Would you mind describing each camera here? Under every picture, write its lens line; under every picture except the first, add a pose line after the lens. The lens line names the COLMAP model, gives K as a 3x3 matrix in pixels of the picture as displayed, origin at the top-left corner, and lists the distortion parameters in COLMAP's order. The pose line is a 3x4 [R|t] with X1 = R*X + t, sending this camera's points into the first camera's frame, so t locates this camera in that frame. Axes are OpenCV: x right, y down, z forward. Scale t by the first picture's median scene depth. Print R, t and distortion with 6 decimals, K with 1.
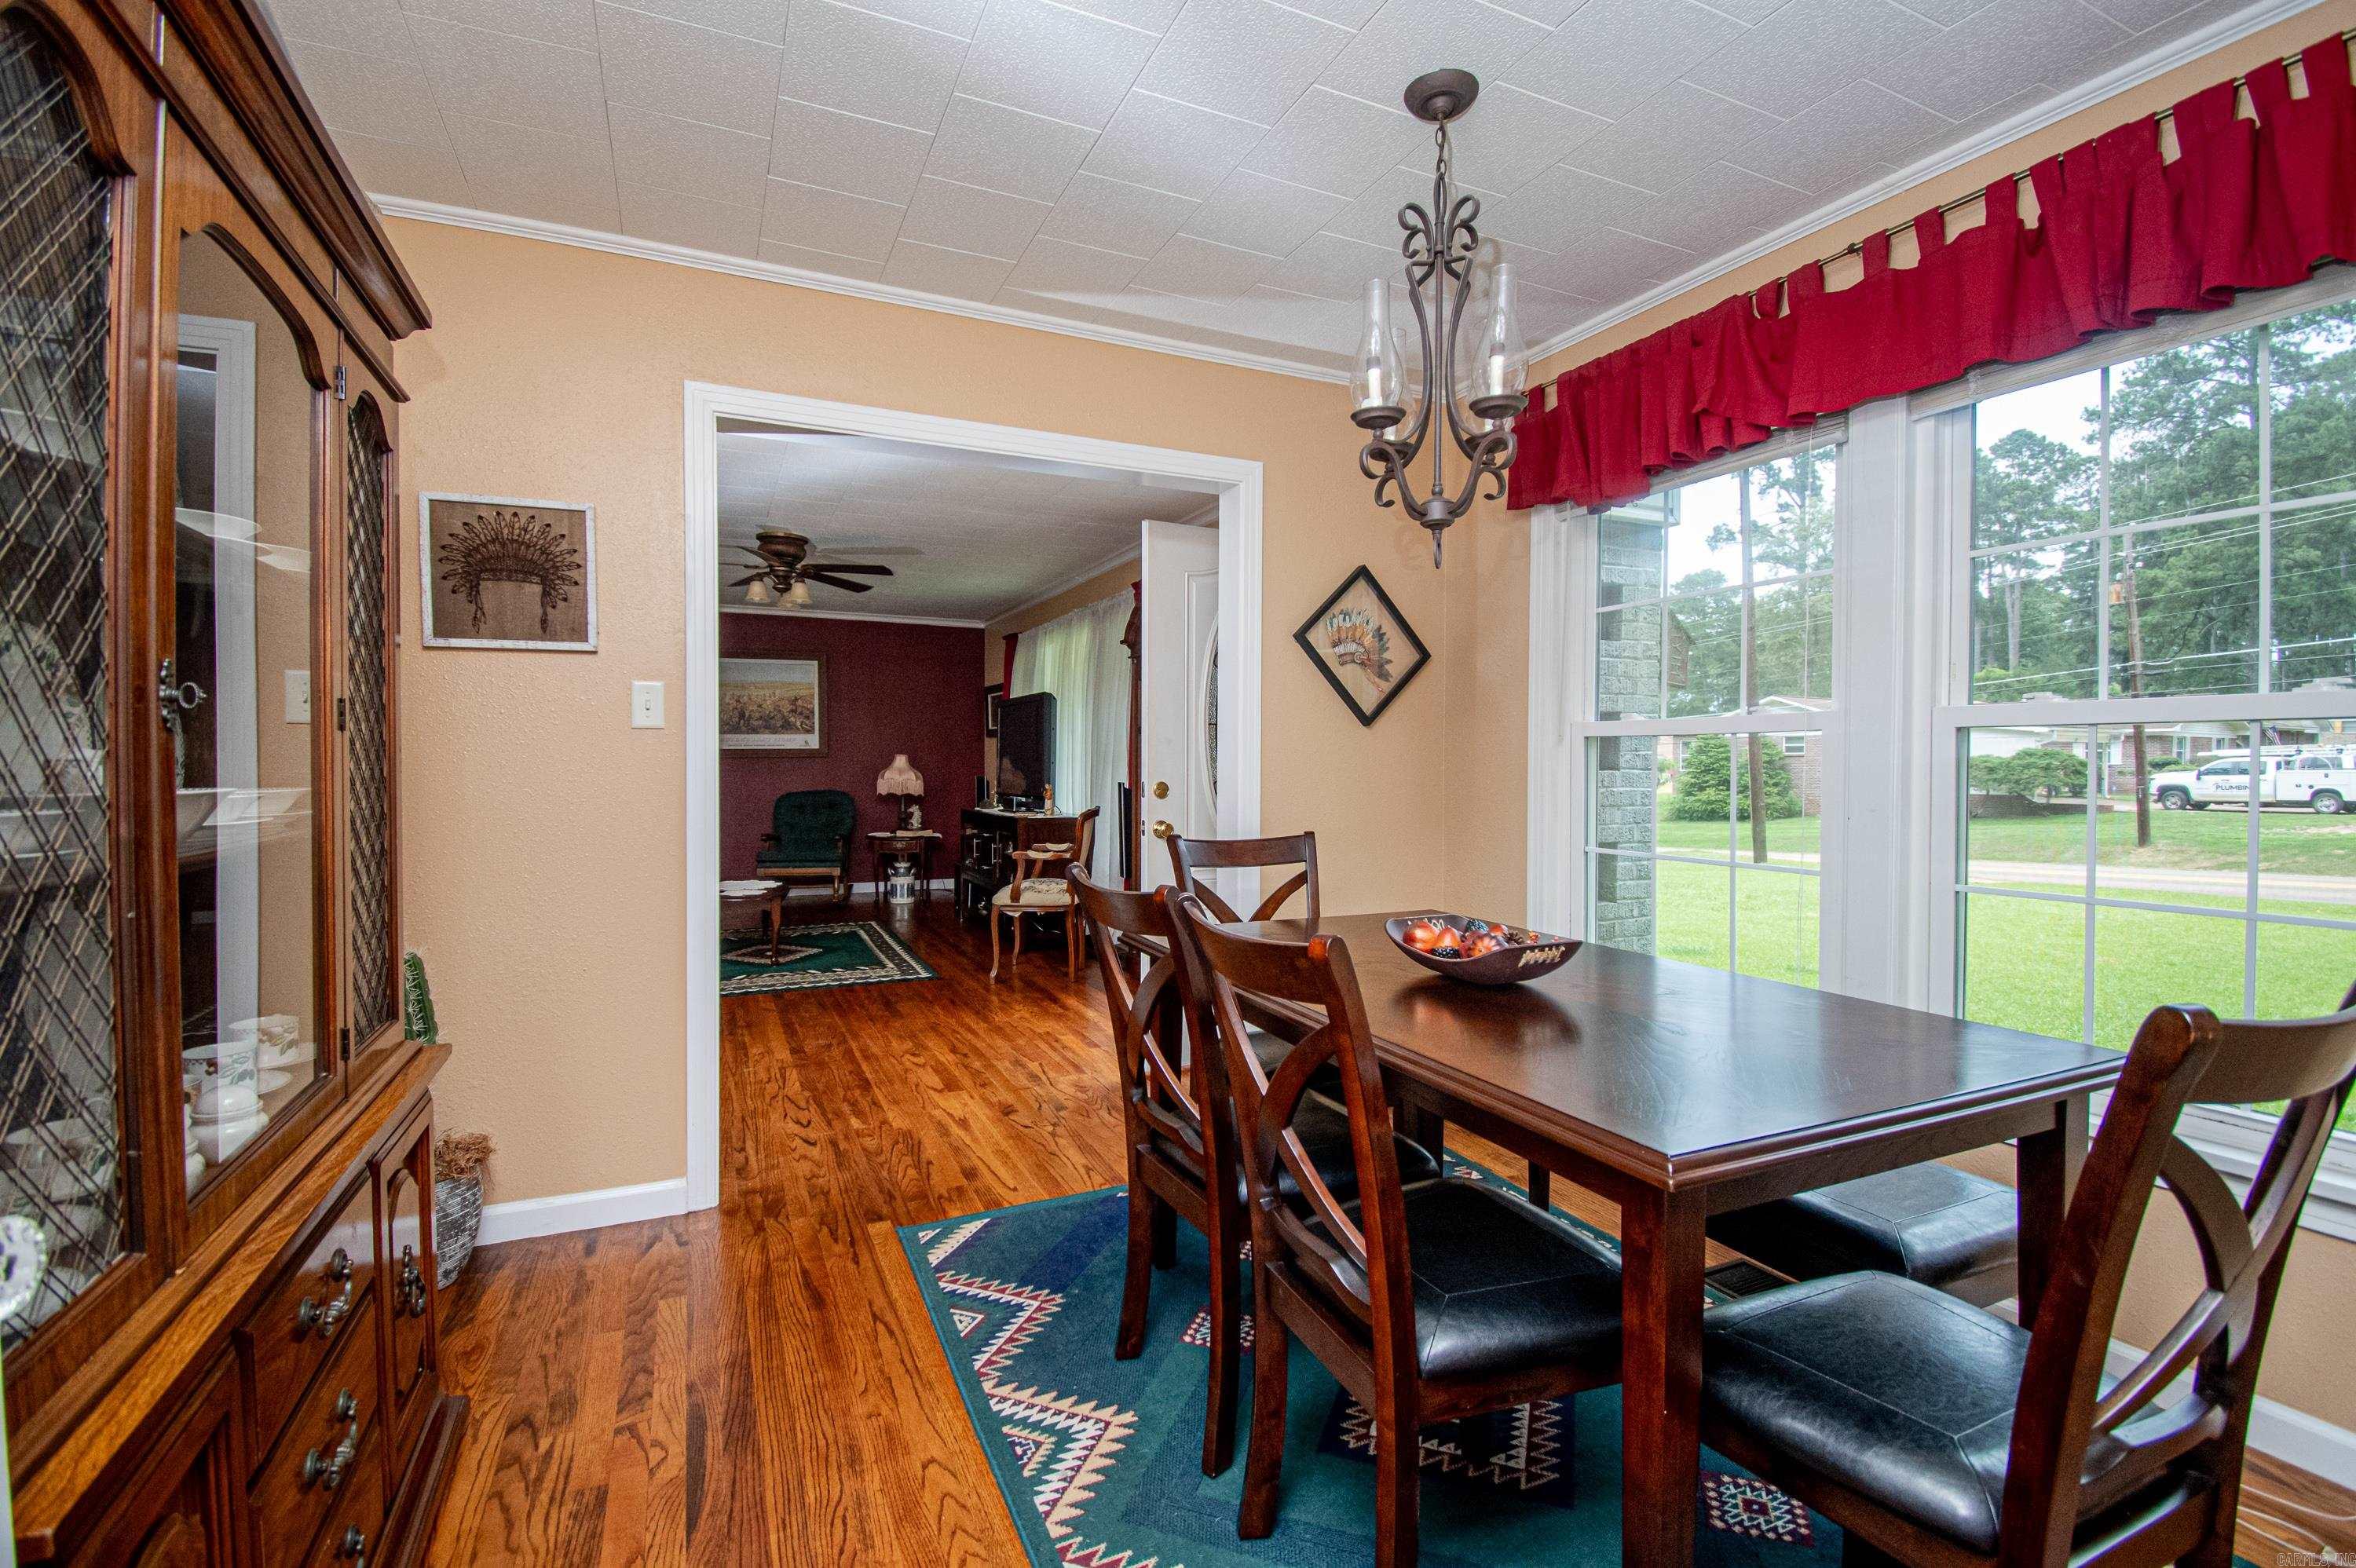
lens RADIAL K [[1042.8, 0, 1175.9], [0, 1042.8, 778.8], [0, 0, 1]] dist [-0.006215, -0.002670]
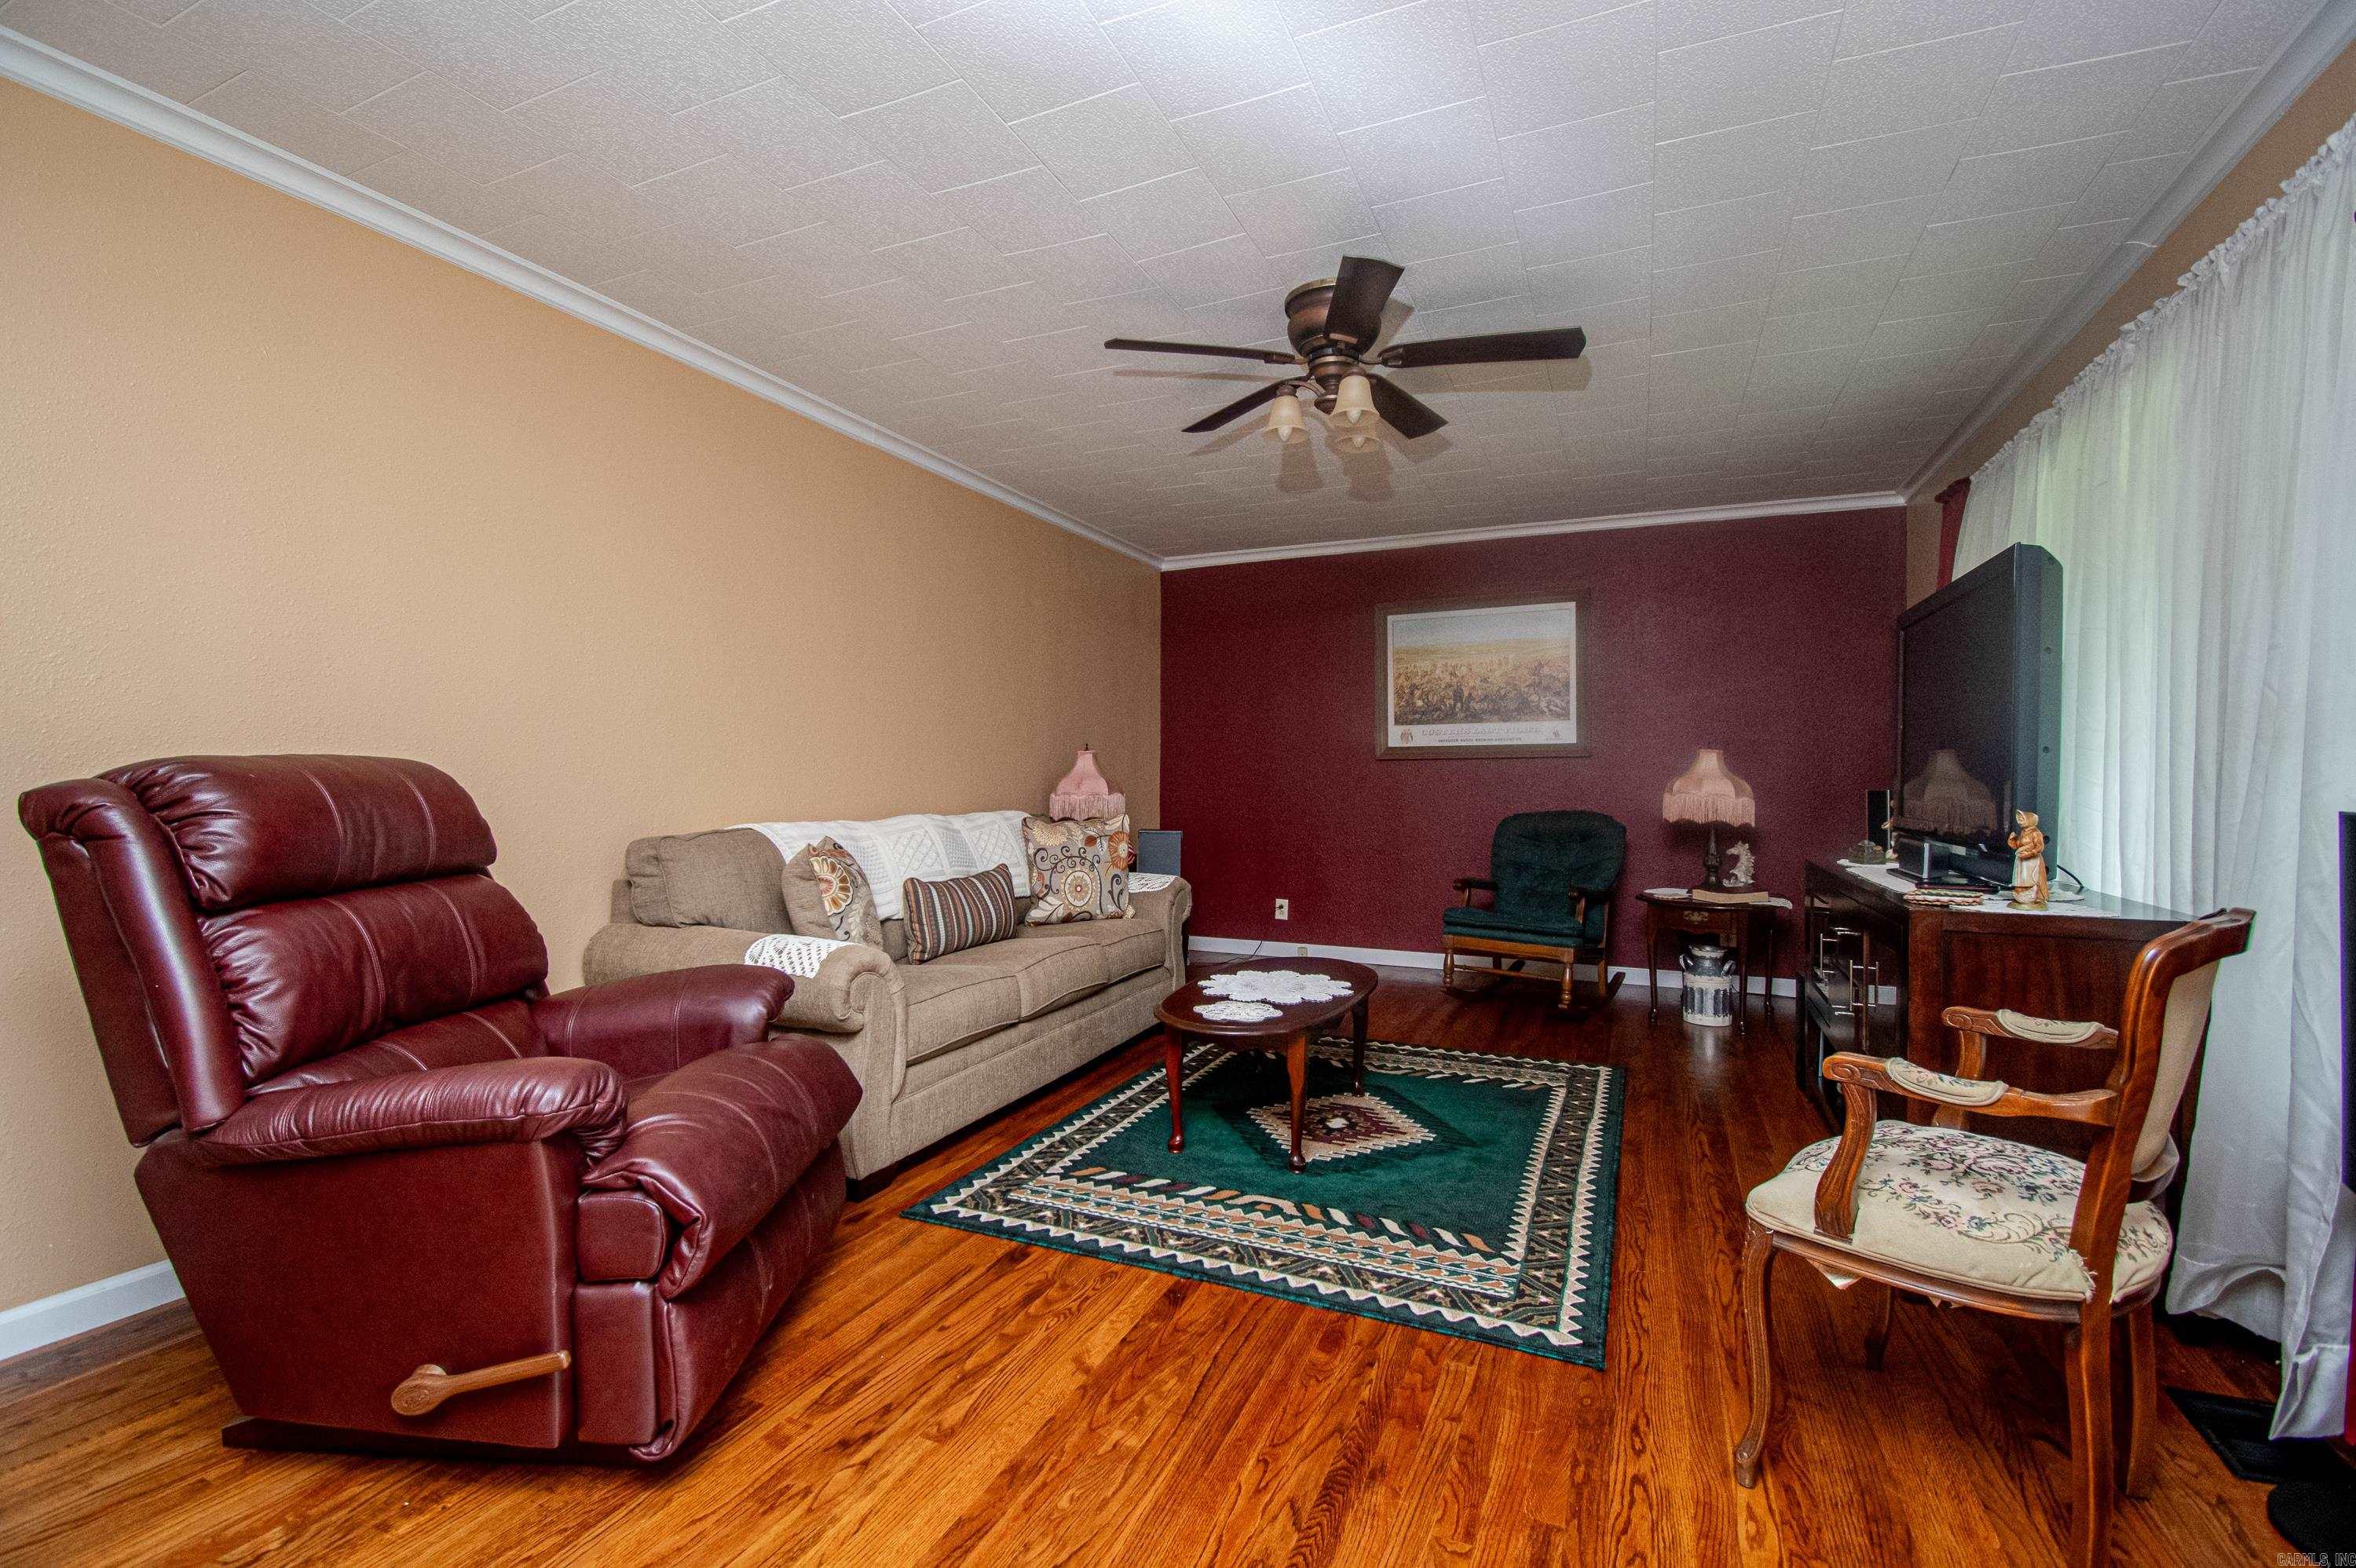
lens RADIAL K [[1042.8, 0, 1174.7], [0, 1042.8, 789.0], [0, 0, 1]] dist [-0.006215, -0.002670]
pose [[0.659595, 0.009349, -0.751563, -0.038642], [-0.010741, 0.999938, 0.003012, -0.001497], [0.751545, 0.006086, 0.659654, 0.431969]]
